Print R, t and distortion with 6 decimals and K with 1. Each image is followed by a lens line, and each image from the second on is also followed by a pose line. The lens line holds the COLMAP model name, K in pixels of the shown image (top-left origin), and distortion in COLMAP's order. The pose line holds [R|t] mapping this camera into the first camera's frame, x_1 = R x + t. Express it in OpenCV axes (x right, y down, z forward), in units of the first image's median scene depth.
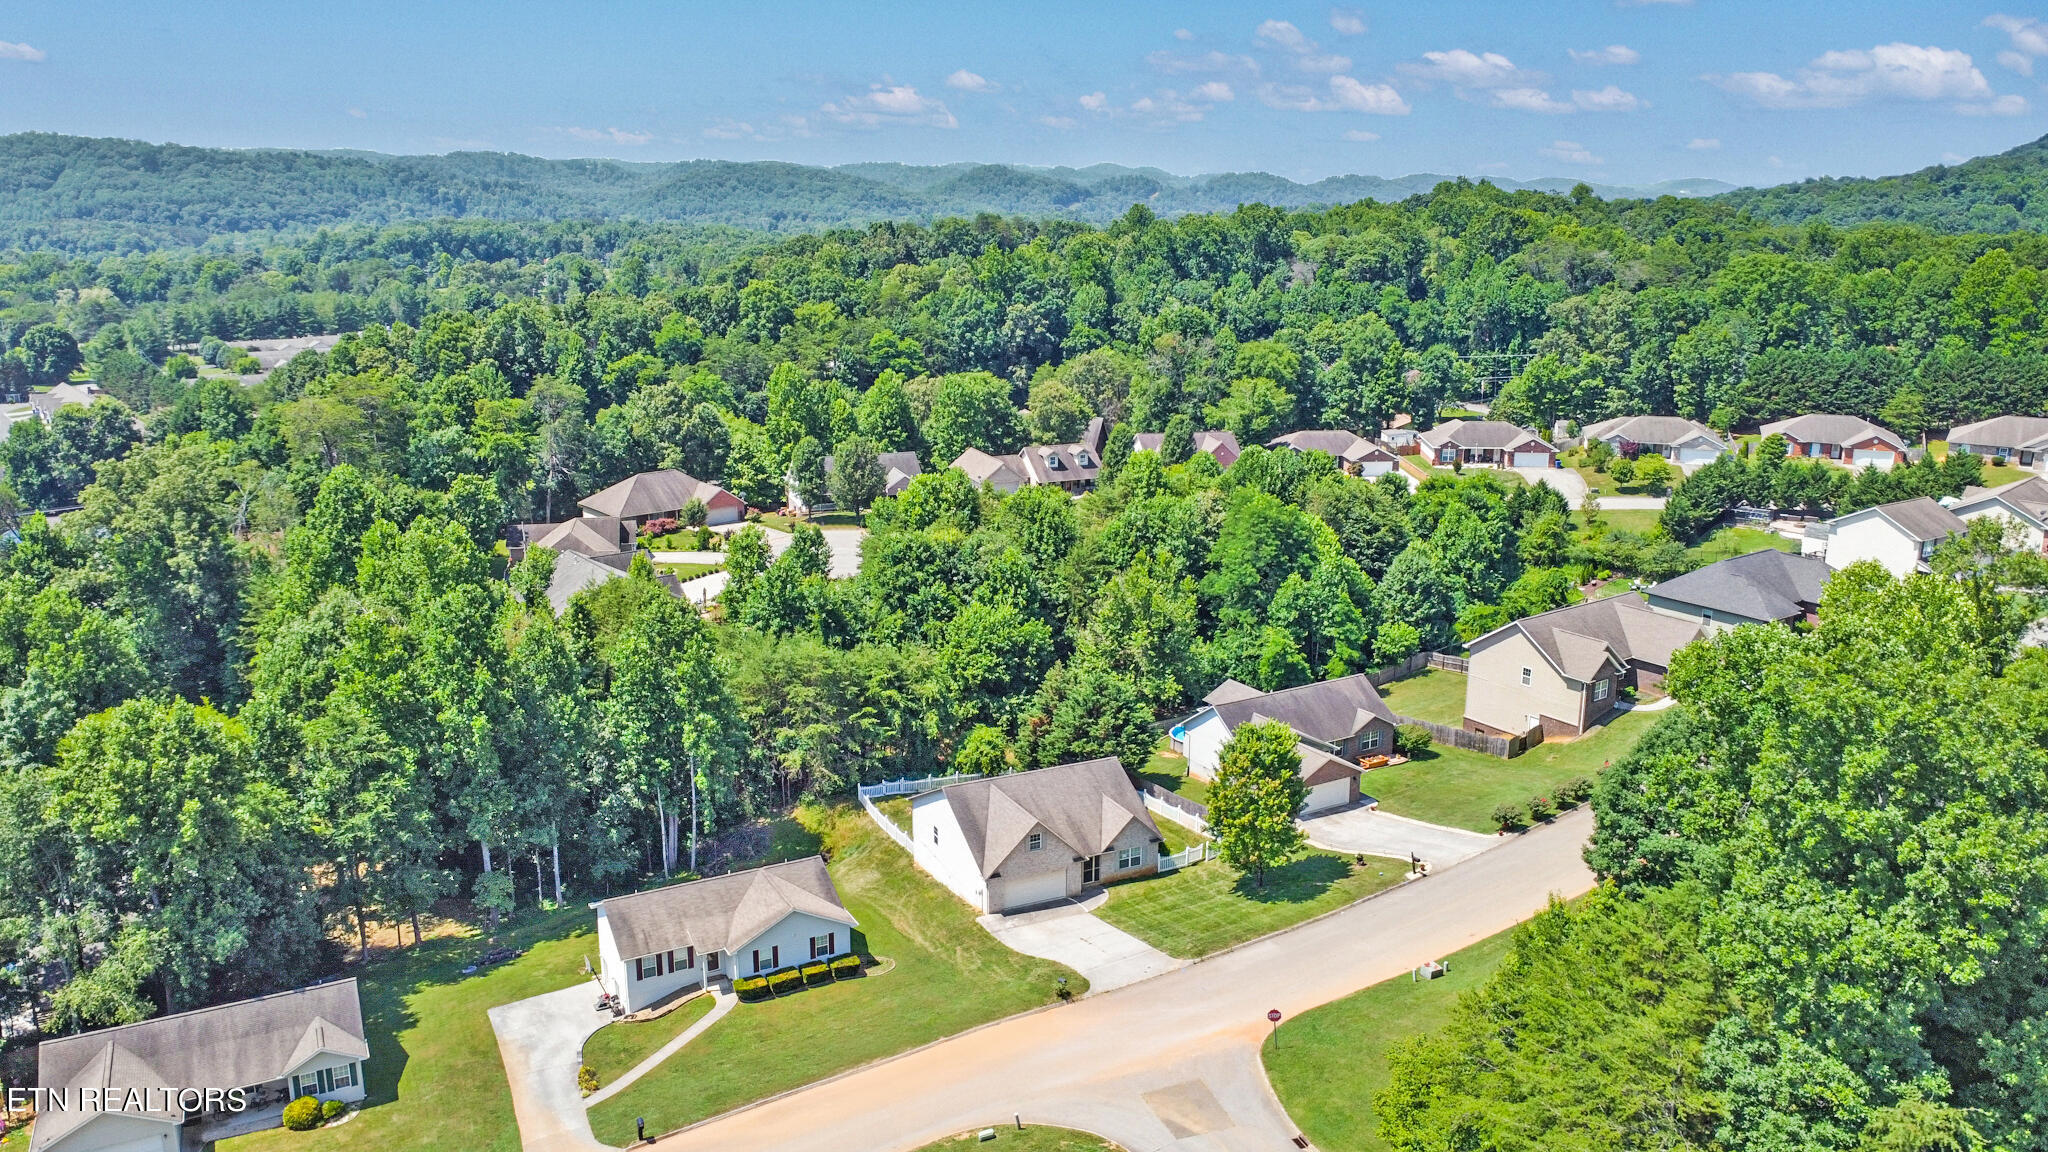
lens RADIAL K [[1536.4, 0, 1022.0], [0, 1536.4, 569.5], [0, 0, 1]] dist [0.002530, 0.001467]
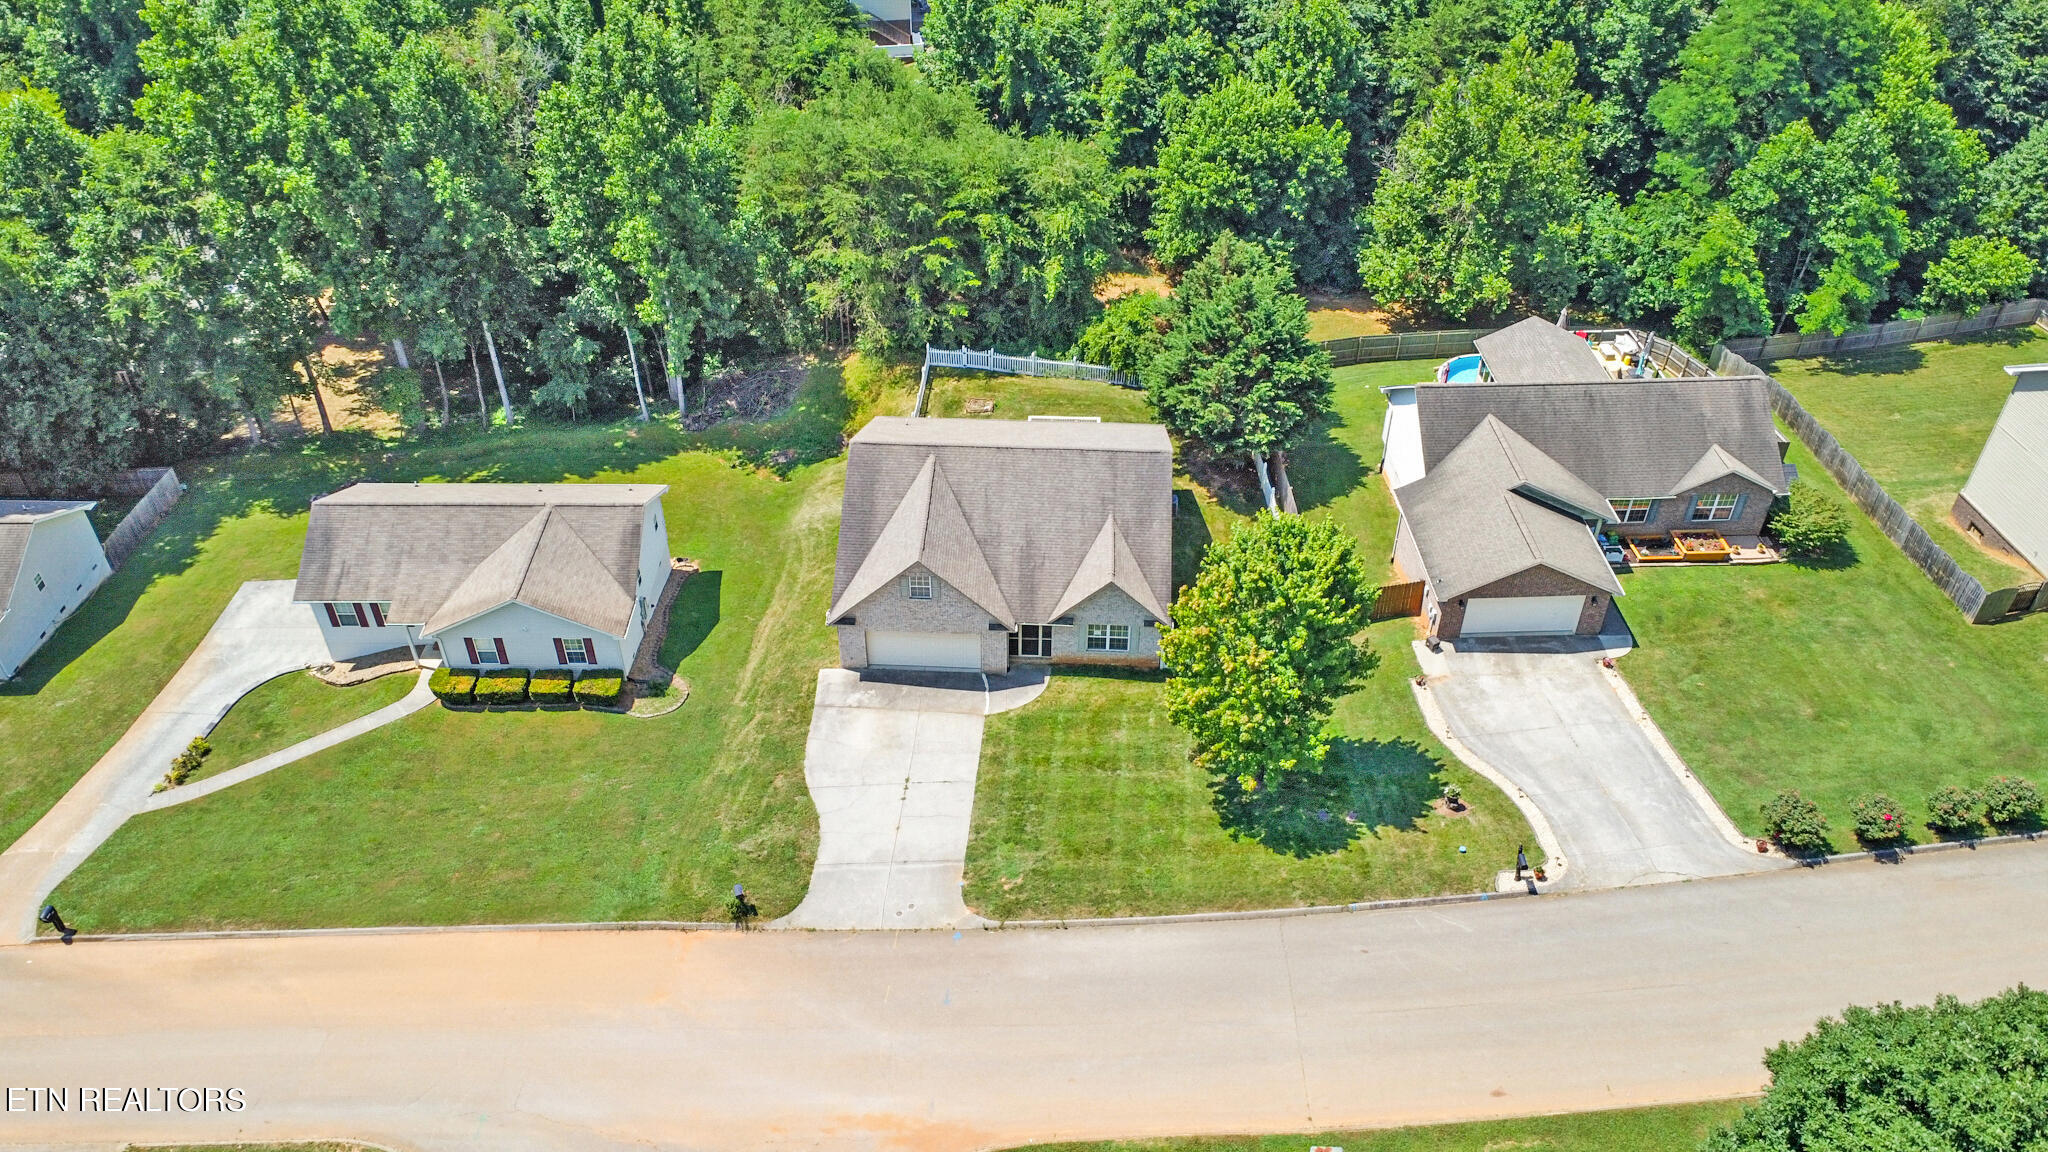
lens RADIAL K [[1531.1, 0, 1020.0], [0, 1531.1, 571.7], [0, 0, 1]] dist [0.005825, -0.001108]
pose [[0.884278, 0.296596, -0.360671, 0.211973], [-0.115569, 0.887357, 0.446364, -0.081576], [0.452434, -0.353028, 0.818947, 0.439057]]
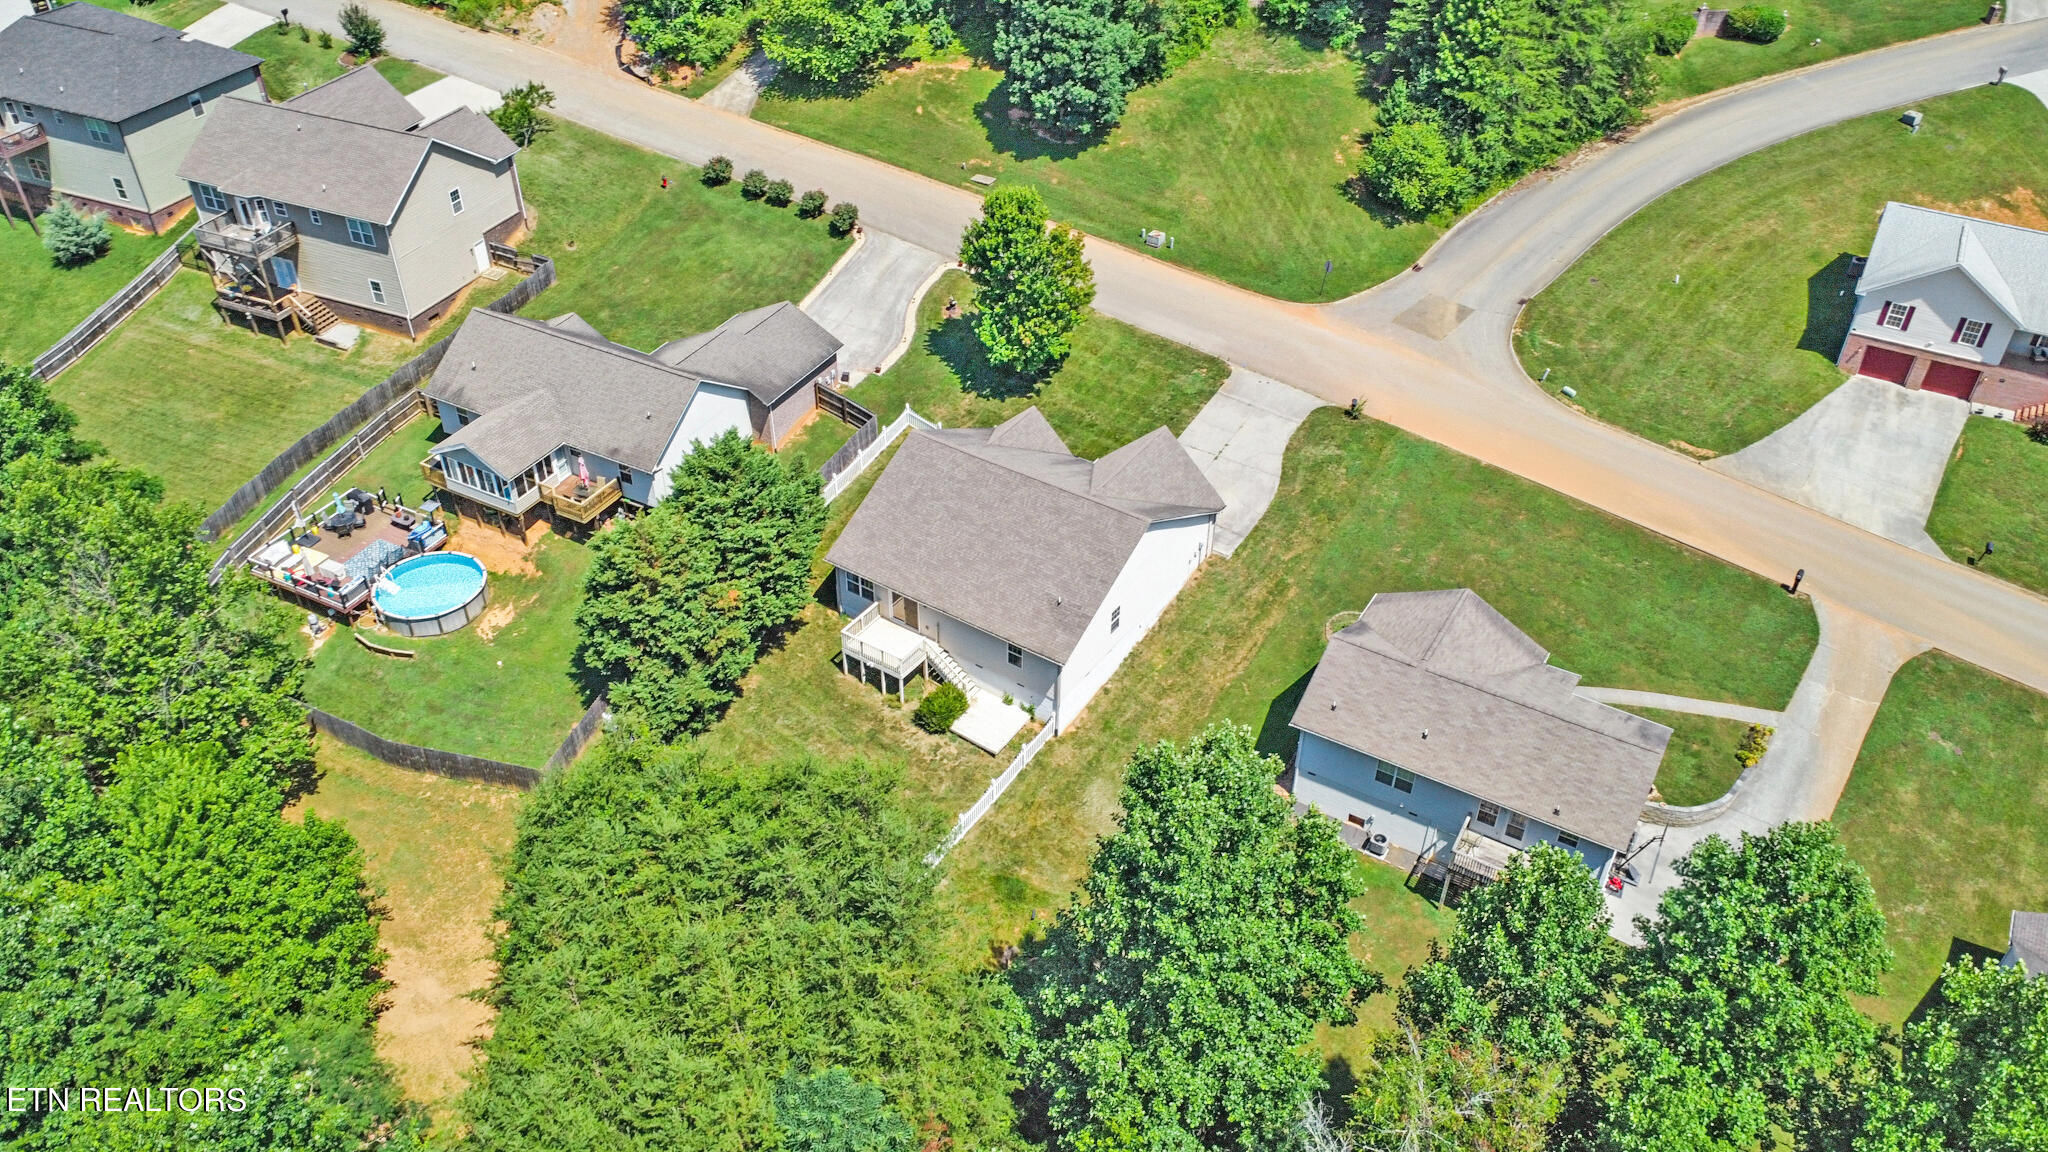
lens RADIAL K [[1536.4, 0, 1022.0], [0, 1536.4, 569.5], [0, 0, 1]] dist [0.002530, 0.001467]
pose [[-0.515305, -0.527693, 0.675278, -0.416946], [0.201444, 0.691291, 0.693928, -0.272654], [-0.832995, 0.493615, -0.249925, 1.055938]]
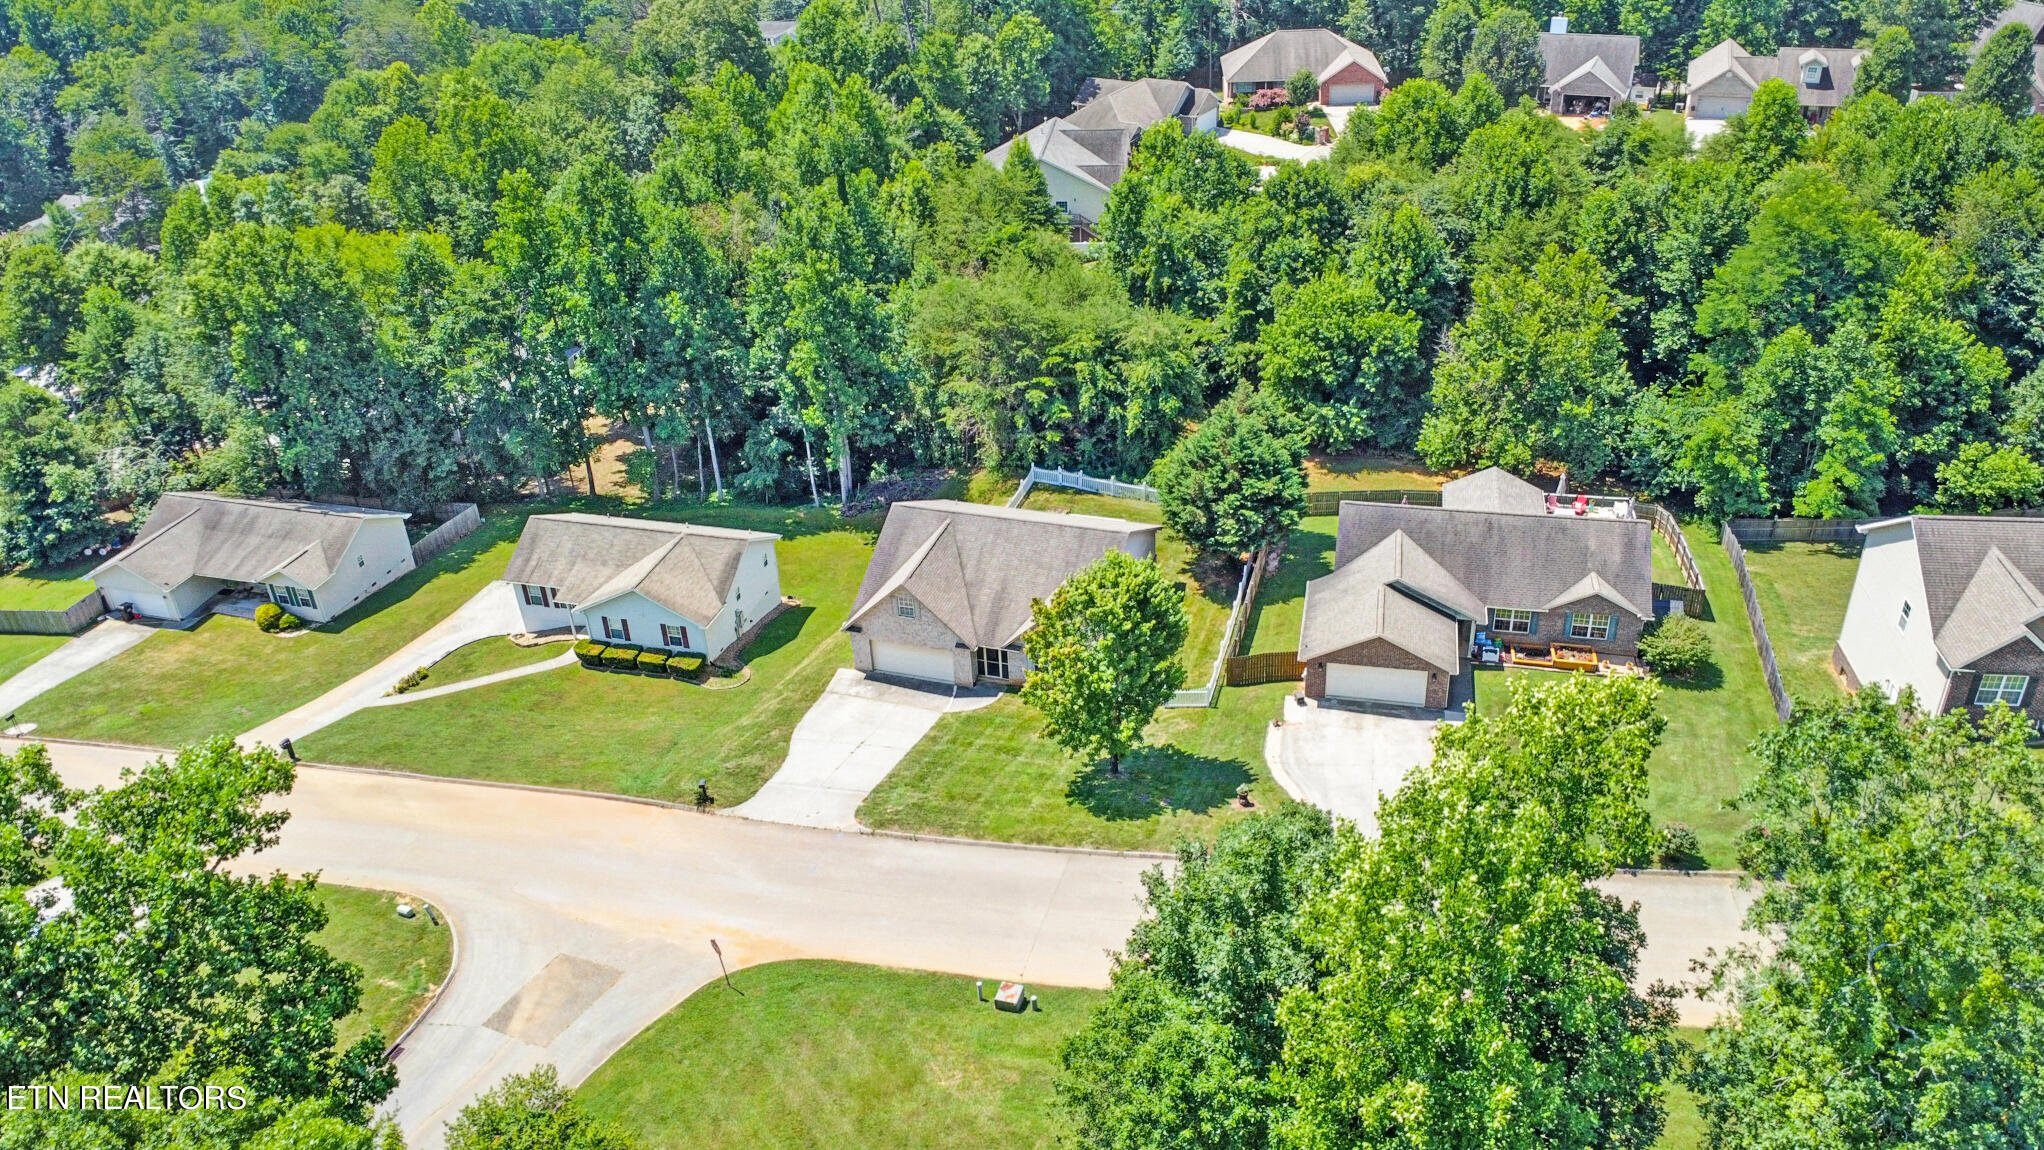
lens RADIAL K [[1533.4, 0, 1020.0], [0, 1533.4, 568.5], [0, 0, 1]] dist [0.002530, 0.001467]
pose [[0.723535, 0.321152, -0.611030, 0.433704], [-0.122194, 0.930791, 0.344524, -0.098371], [0.679386, -0.174611, 0.712703, 0.398956]]
